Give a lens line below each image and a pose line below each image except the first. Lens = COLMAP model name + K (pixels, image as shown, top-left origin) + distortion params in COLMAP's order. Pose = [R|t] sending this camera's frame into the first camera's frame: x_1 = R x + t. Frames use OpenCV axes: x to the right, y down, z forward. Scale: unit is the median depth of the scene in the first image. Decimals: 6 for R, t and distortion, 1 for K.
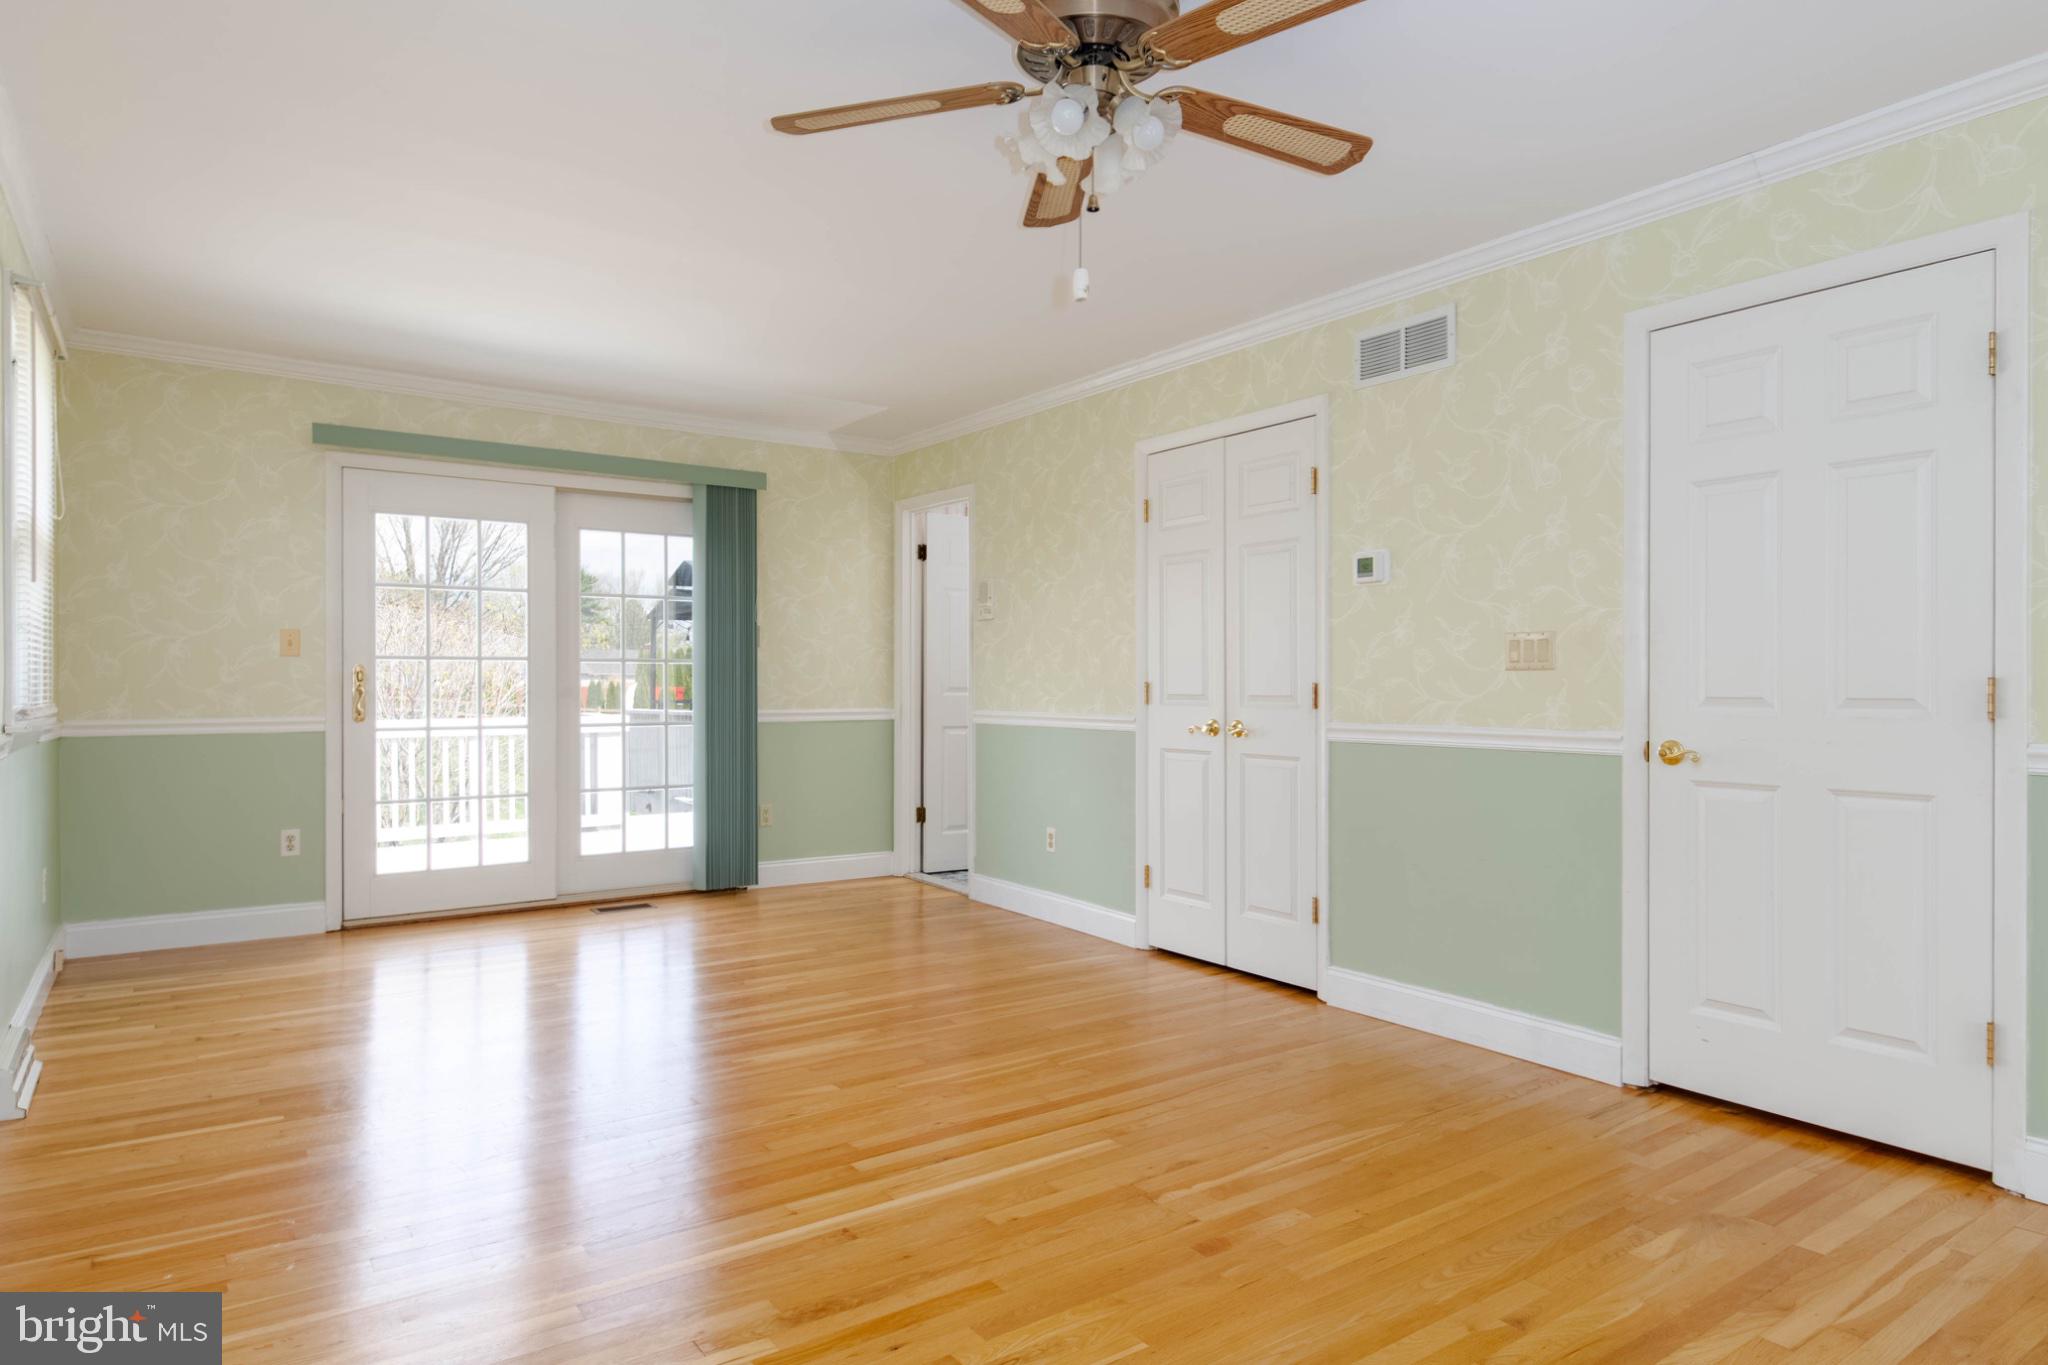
lens RADIAL K [[1209.0, 0, 1024.0], [0, 1209.0, 682.5], [0, 0, 1]] dist [0.005037, -0.001101]
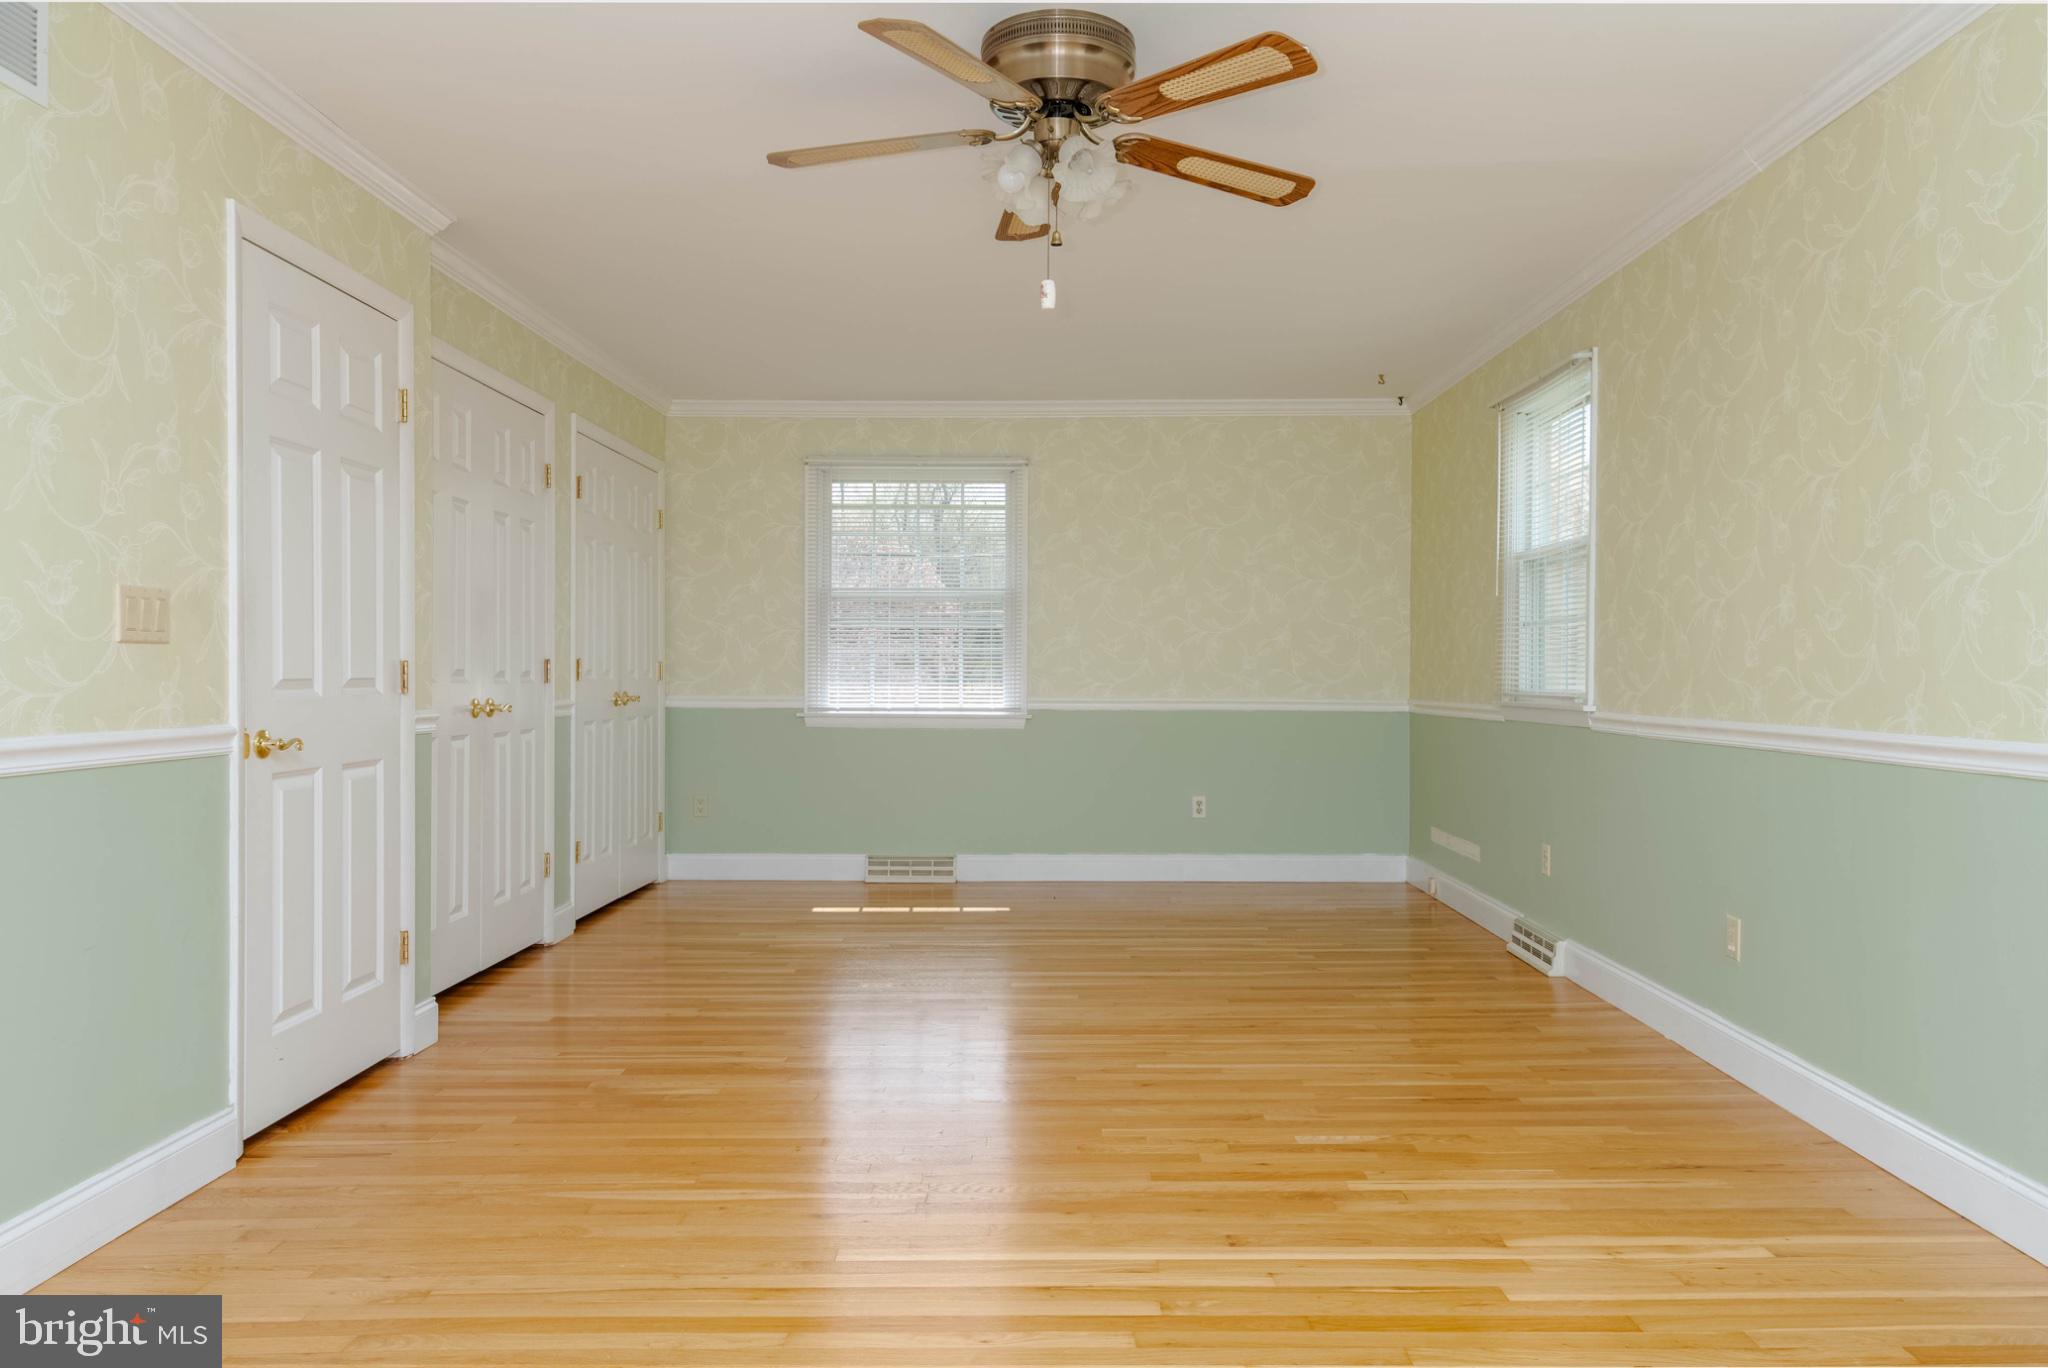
lens RADIAL K [[1386.5, 0, 1051.0], [0, 1386.5, 682.6], [0, 0, 1]] dist [0.029687, -0.001353]
pose [[-0.818443, -0.009509, 0.574509, -0.323915], [-0.006833, 0.999953, 0.006816, 0.002214], [-0.574547, 0.001653, -0.818470, 0.976334]]
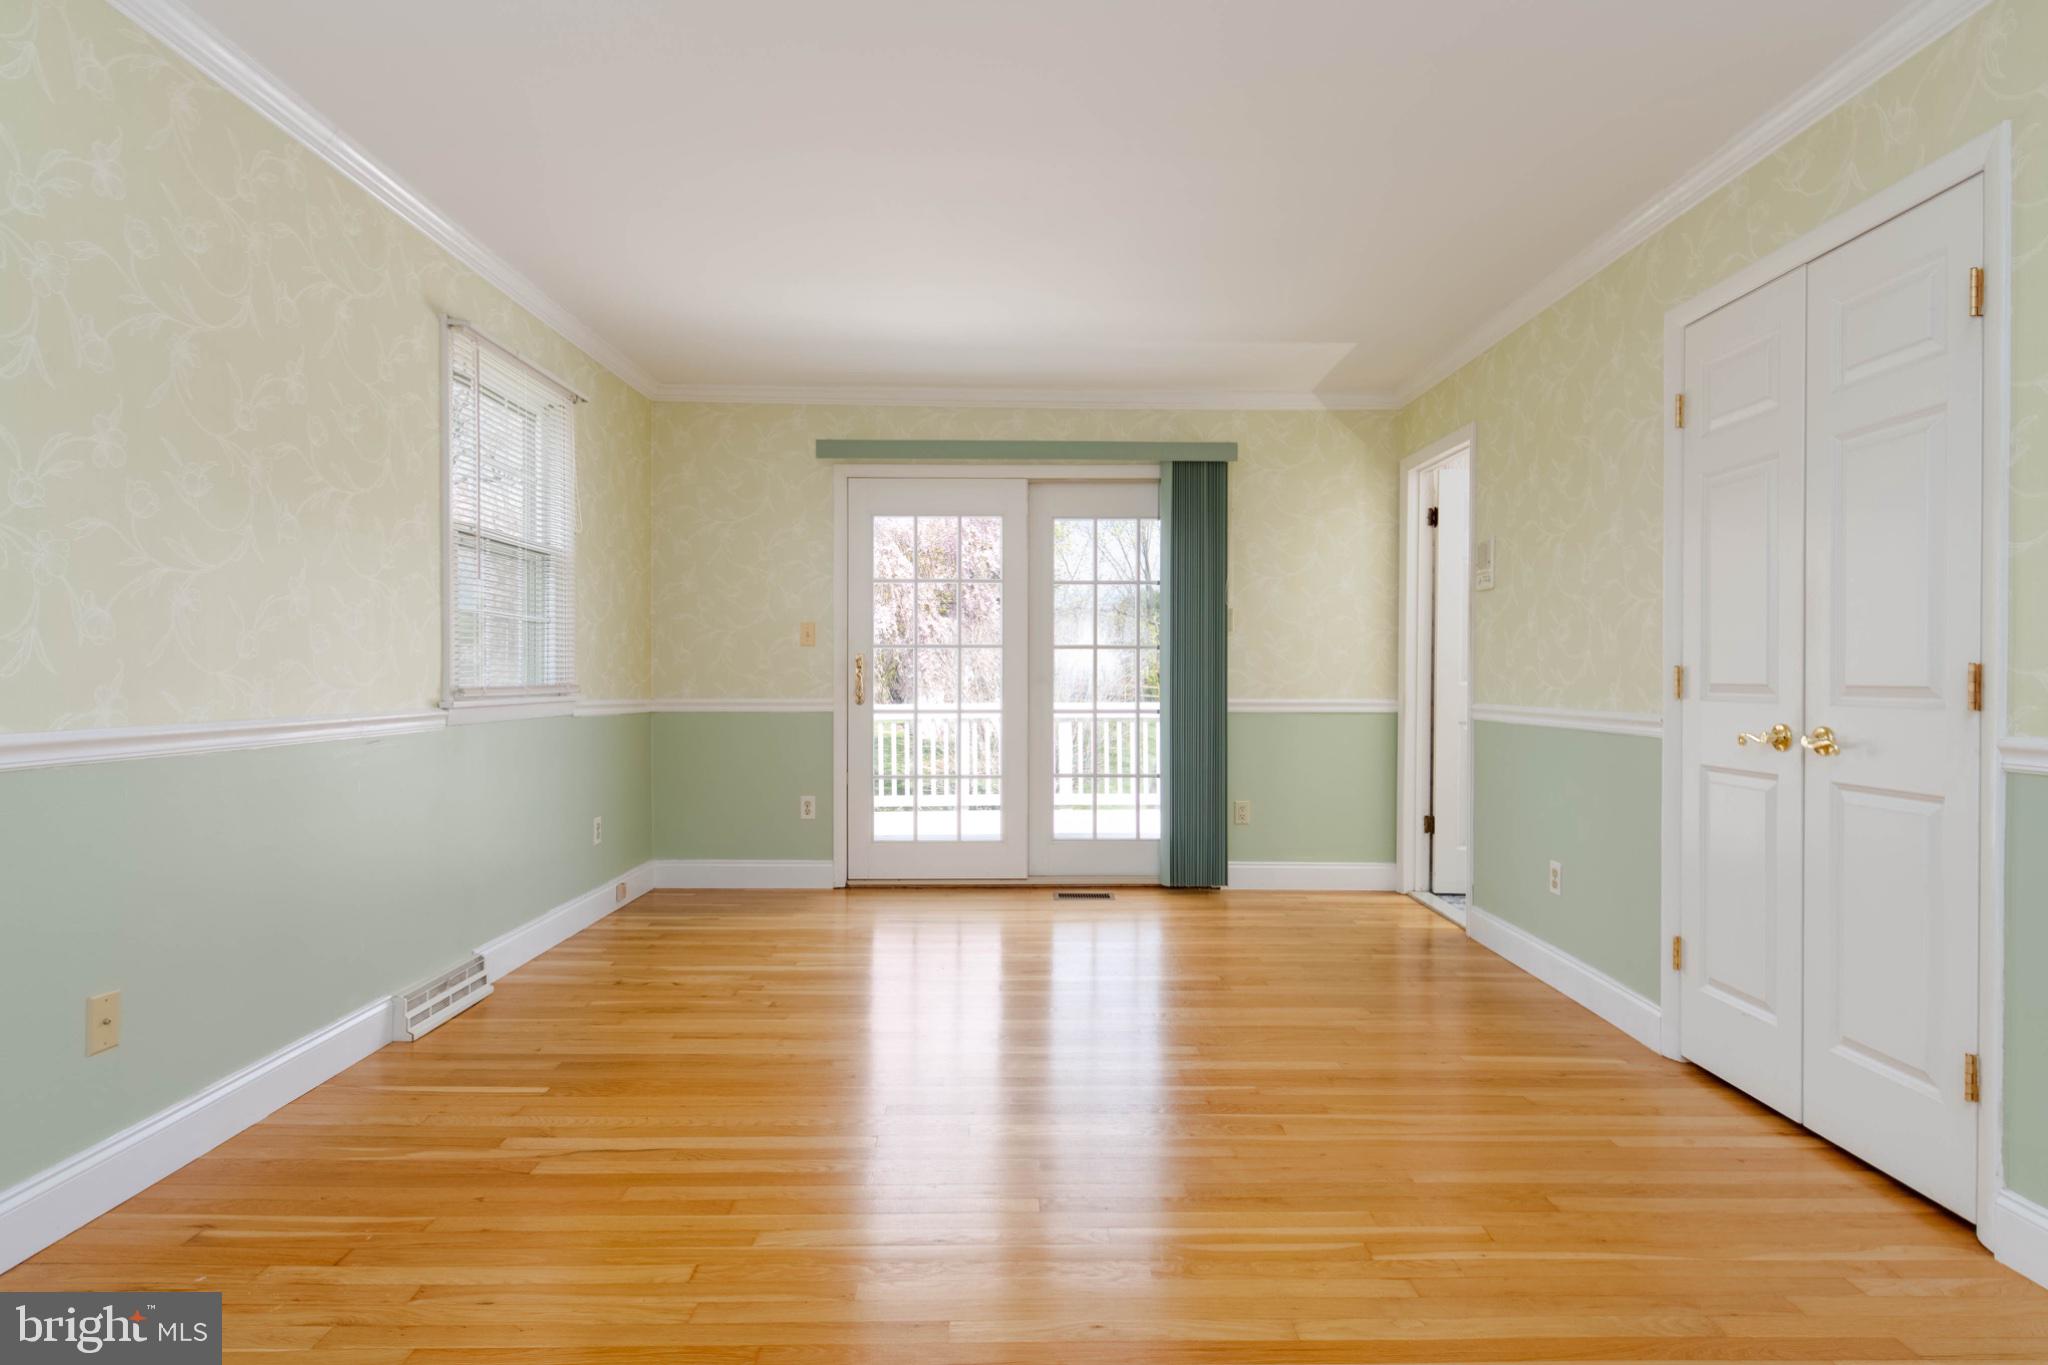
lens RADIAL K [[1035.6, 0, 1032.8], [0, 1035.6, 686.3], [0, 0, 1]] dist [0.006122, -0.001649]
pose [[0.822544, 0.007847, -0.568647, 0.134318], [-0.001909, 0.999937, 0.011037, 0.005408], [0.568698, -0.007993, 0.822508, 0.317785]]
